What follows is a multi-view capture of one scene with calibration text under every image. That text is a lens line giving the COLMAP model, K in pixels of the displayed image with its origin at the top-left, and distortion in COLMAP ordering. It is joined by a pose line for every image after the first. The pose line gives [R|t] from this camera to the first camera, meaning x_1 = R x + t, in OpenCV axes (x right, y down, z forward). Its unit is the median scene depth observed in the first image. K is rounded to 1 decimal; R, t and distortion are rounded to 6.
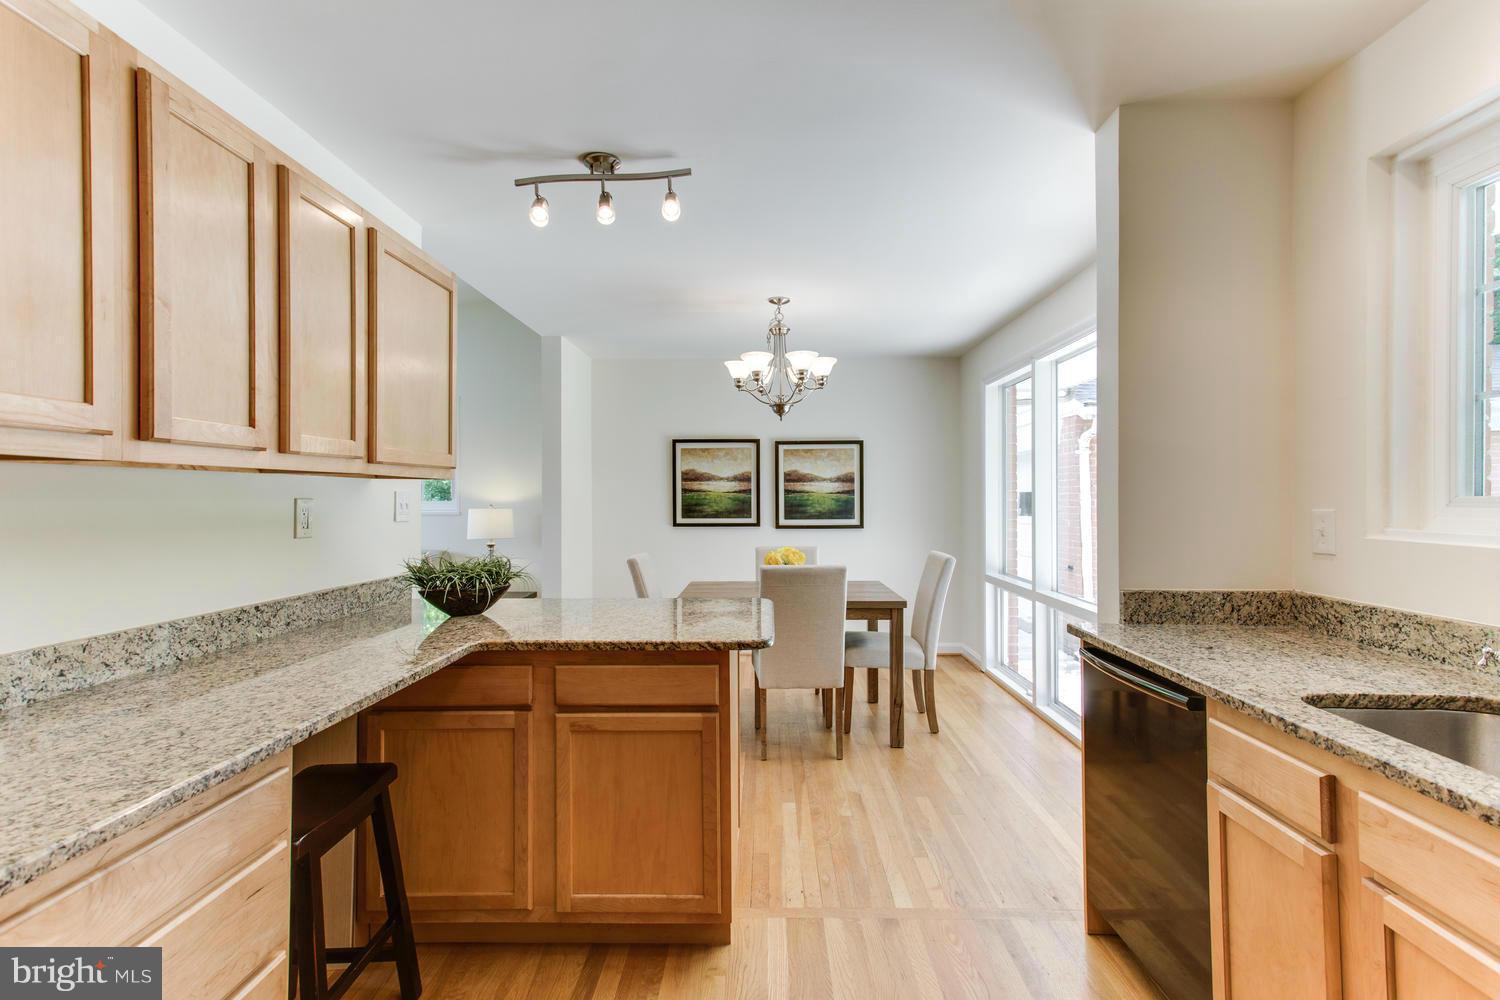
lens RADIAL K [[724.0, 0, 734.8], [0, 724.0, 478.3], [0, 0, 1]] dist [0.028327, 0.001775]
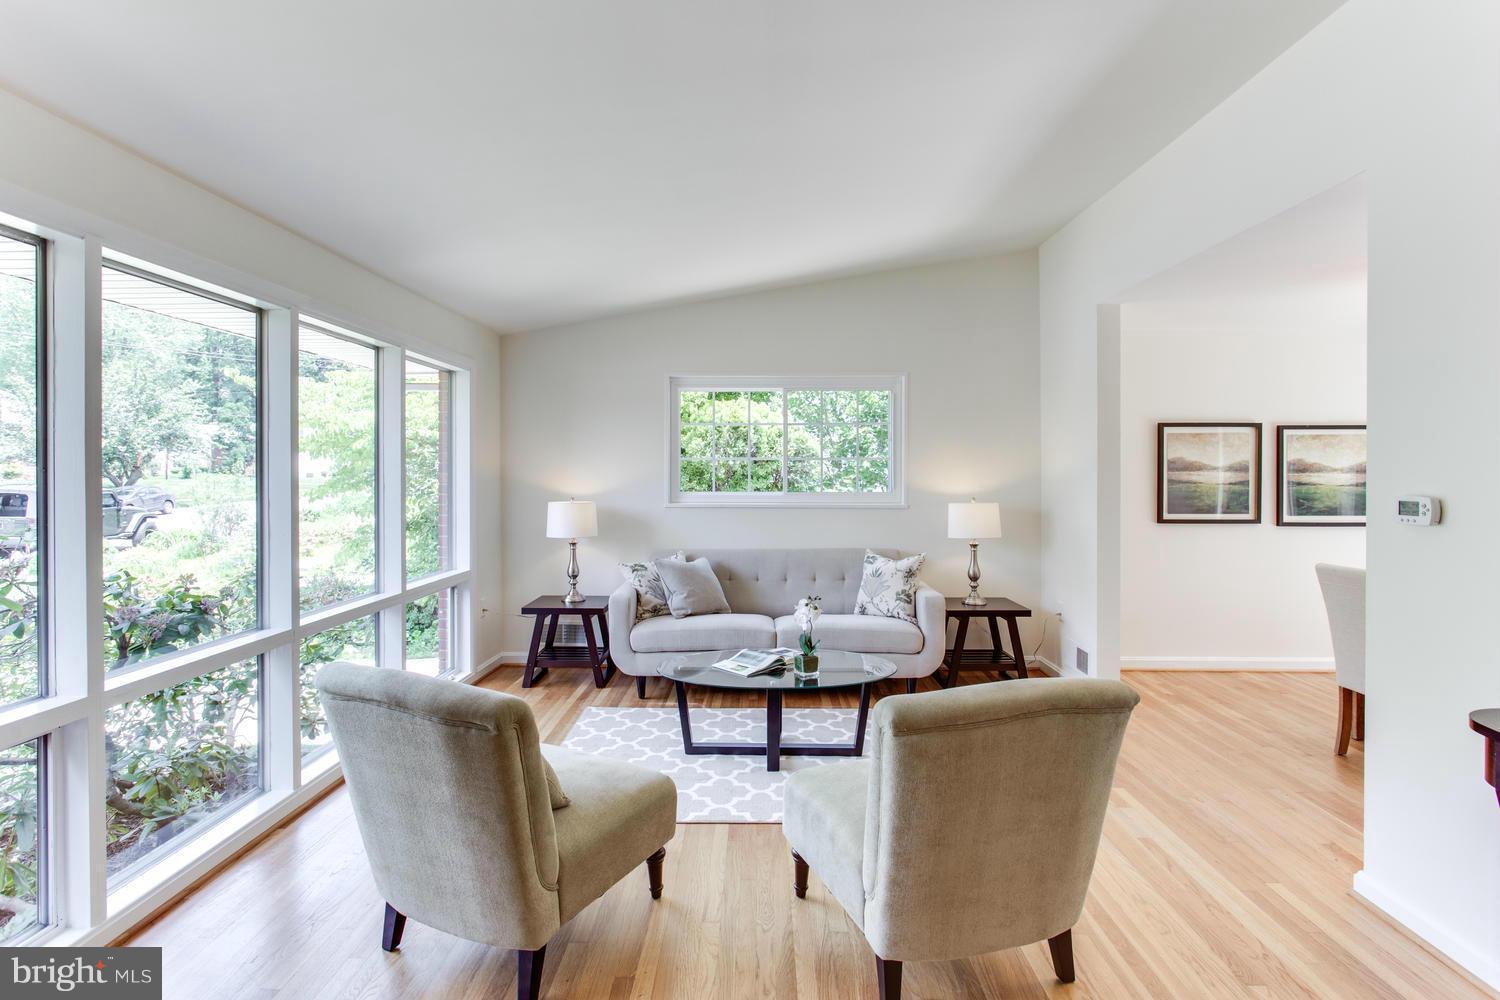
lens RADIAL K [[763.7, 0, 730.3], [0, 763.7, 466.6], [0, 0, 1]] dist [-0.011940, 0.000737]
pose [[0.999974, 0.004086, 0.005857, -0.608500], [-0.004212, 0.999757, 0.021646, -0.018805], [-0.005767, -0.021670, 0.999749, 0.094960]]
